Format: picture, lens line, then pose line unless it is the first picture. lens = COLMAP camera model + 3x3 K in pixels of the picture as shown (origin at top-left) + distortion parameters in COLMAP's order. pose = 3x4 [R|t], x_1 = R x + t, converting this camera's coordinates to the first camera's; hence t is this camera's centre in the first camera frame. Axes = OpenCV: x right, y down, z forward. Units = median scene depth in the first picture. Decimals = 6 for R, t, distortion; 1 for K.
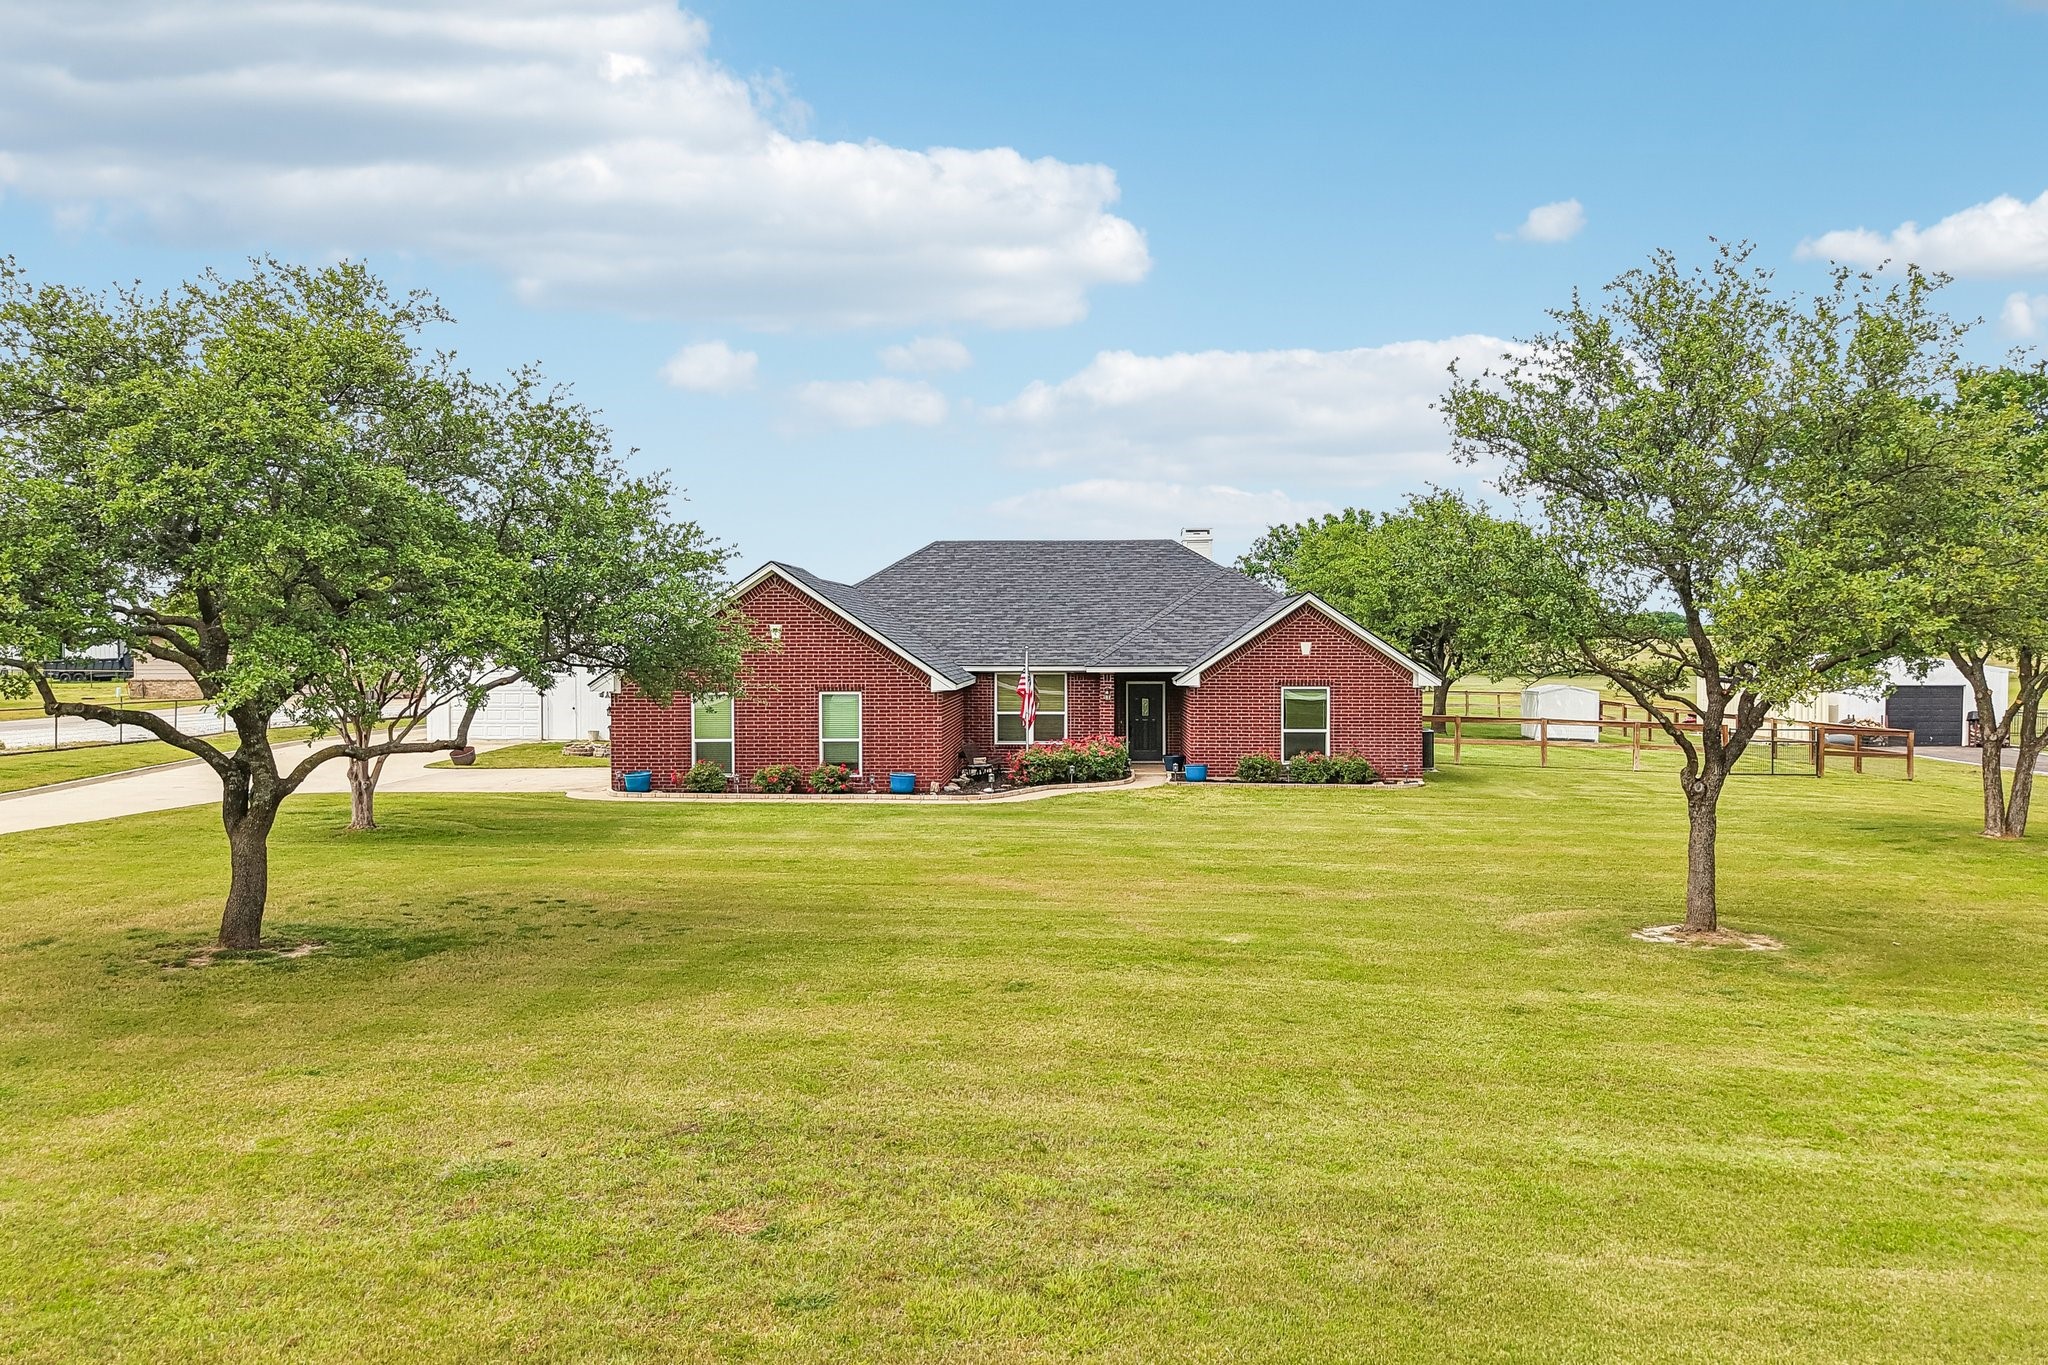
lens RADIAL K [[1425.2, 0, 1024.0], [0, 1425.2, 682.5], [0, 0, 1]] dist [0.055569, -0.001037]
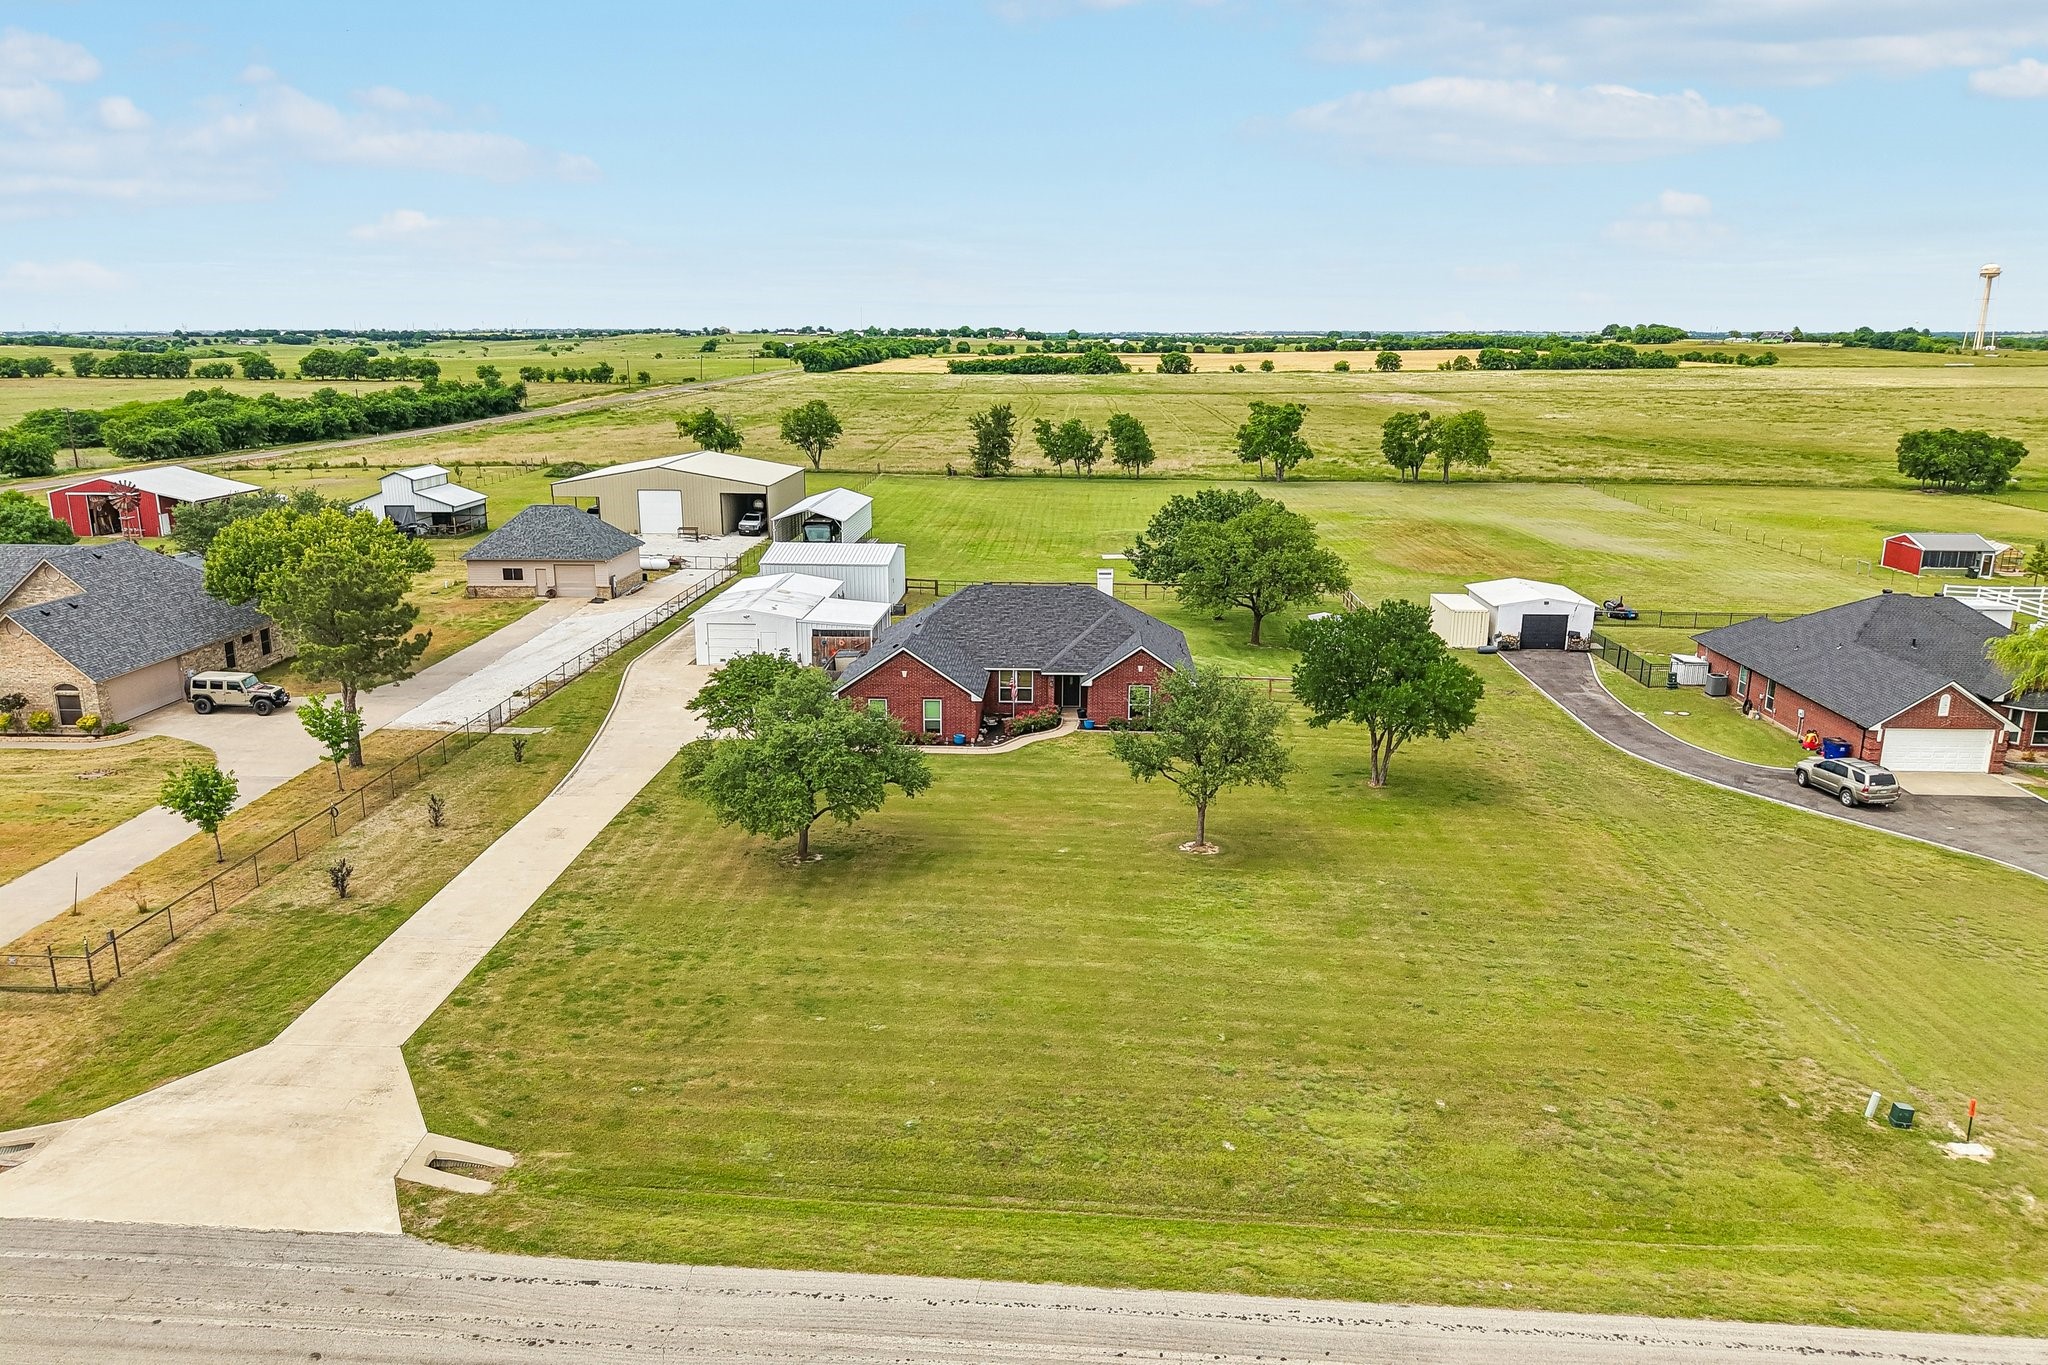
lens RADIAL K [[1384.4, 0, 1011.4], [0, 1384.4, 686.5], [0, 0, 1]] dist [0.009787, -0.004242]
pose [[0.999864, 0.010047, -0.013043, 0.026570], [-0.006961, 0.975899, 0.218111, -0.459460], [0.014921, -0.217991, 0.975837, -1.083630]]
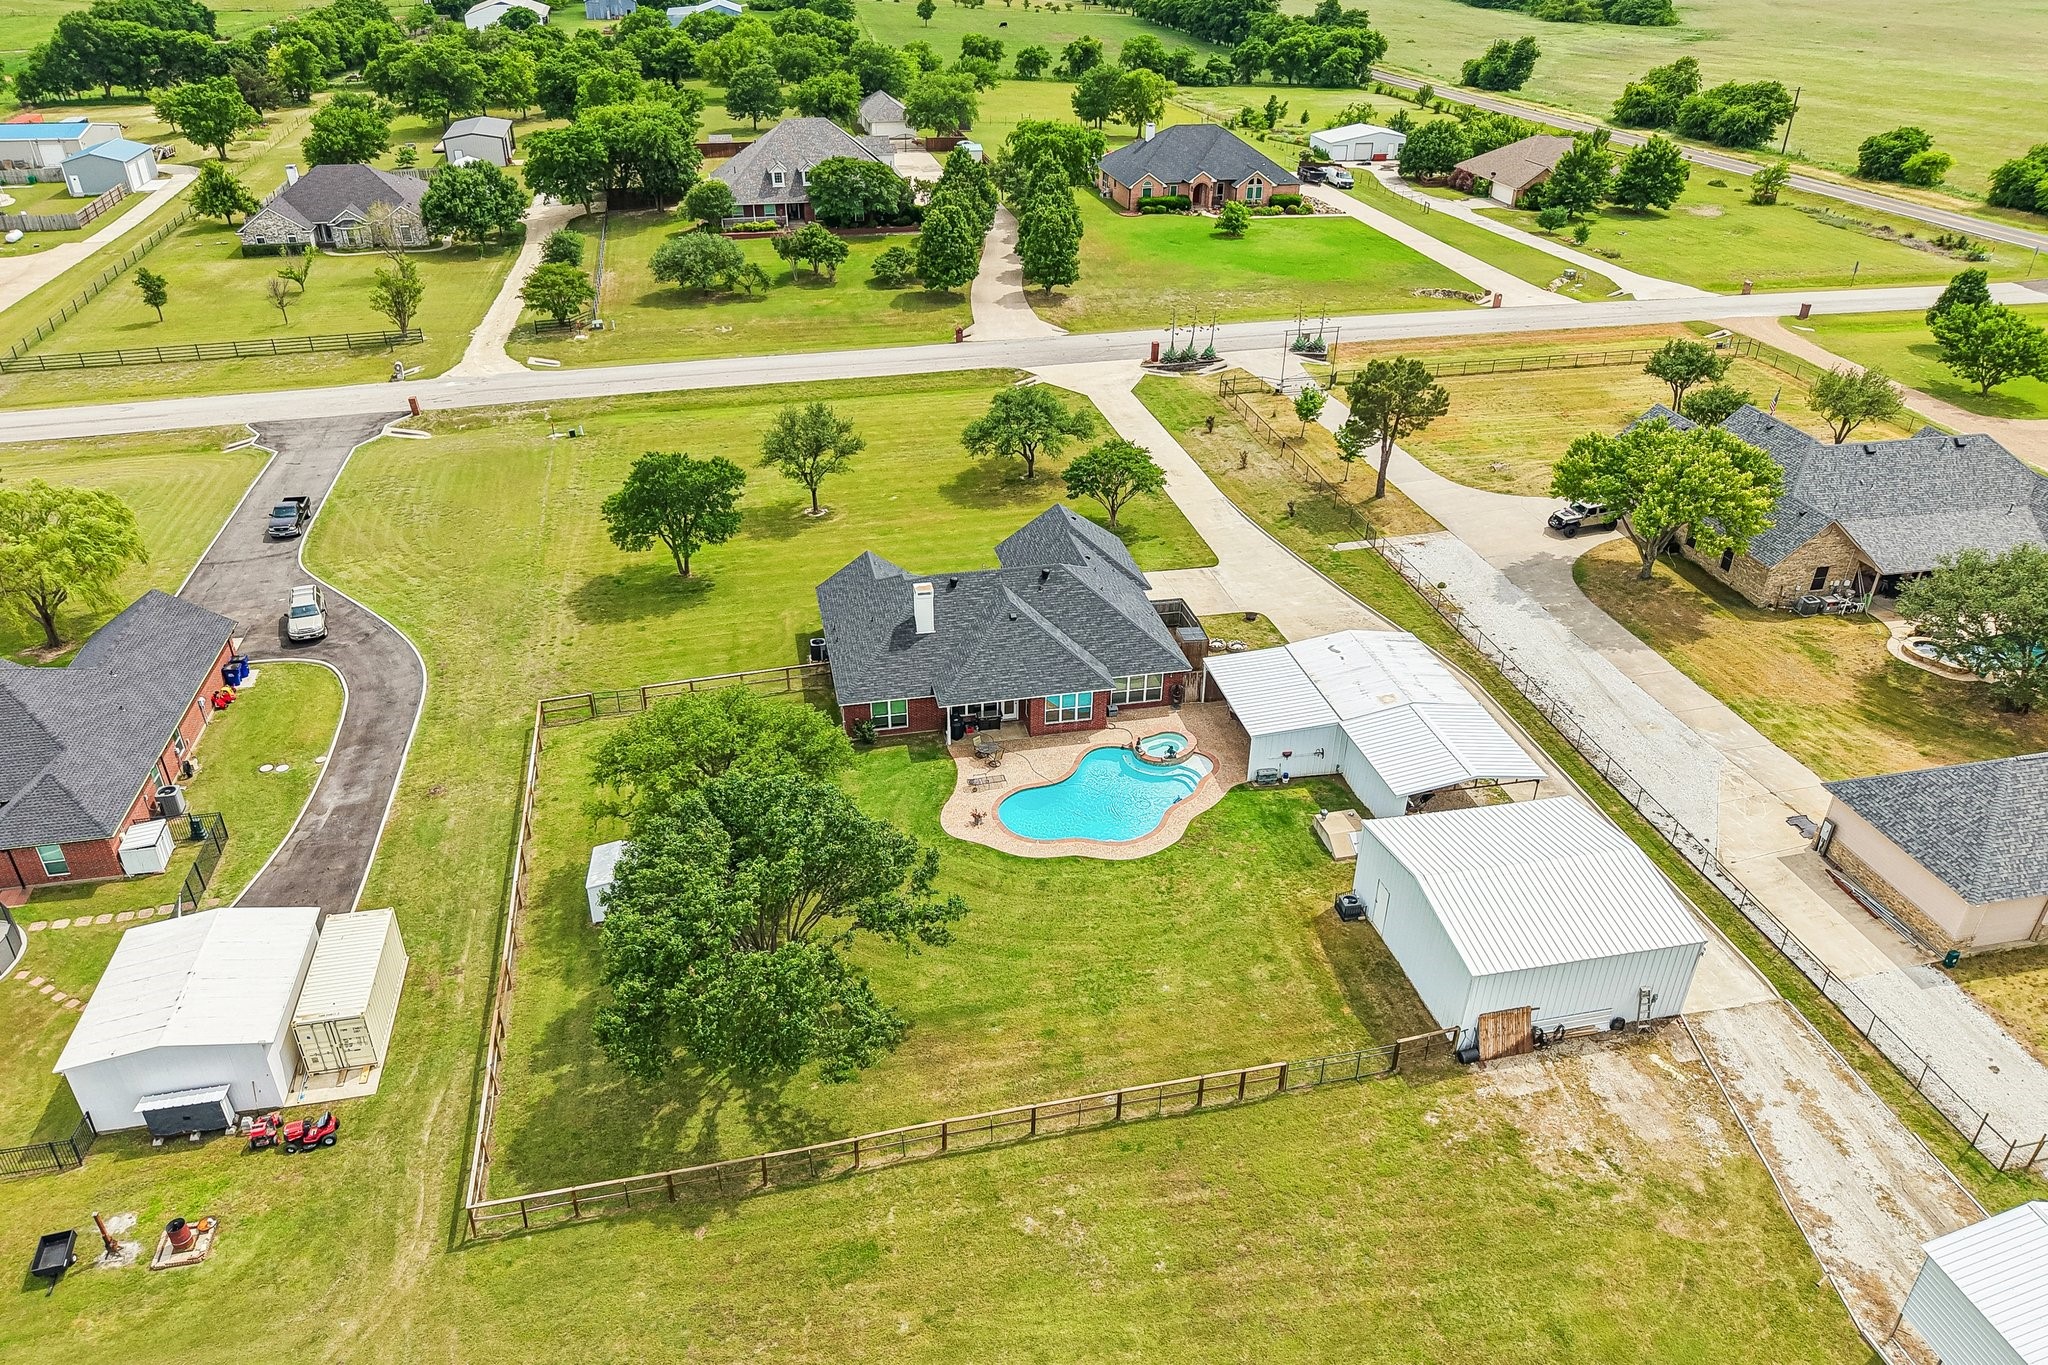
lens RADIAL K [[1384.4, 0, 1011.4], [0, 1384.4, 686.5], [0, 0, 1]] dist [0.009787, -0.004242]
pose [[-0.970408, 0.124375, -0.206974, 0.466048], [-0.006275, 0.843868, 0.536515, -1.114665], [0.241388, 0.521937, -0.818116, 3.040087]]
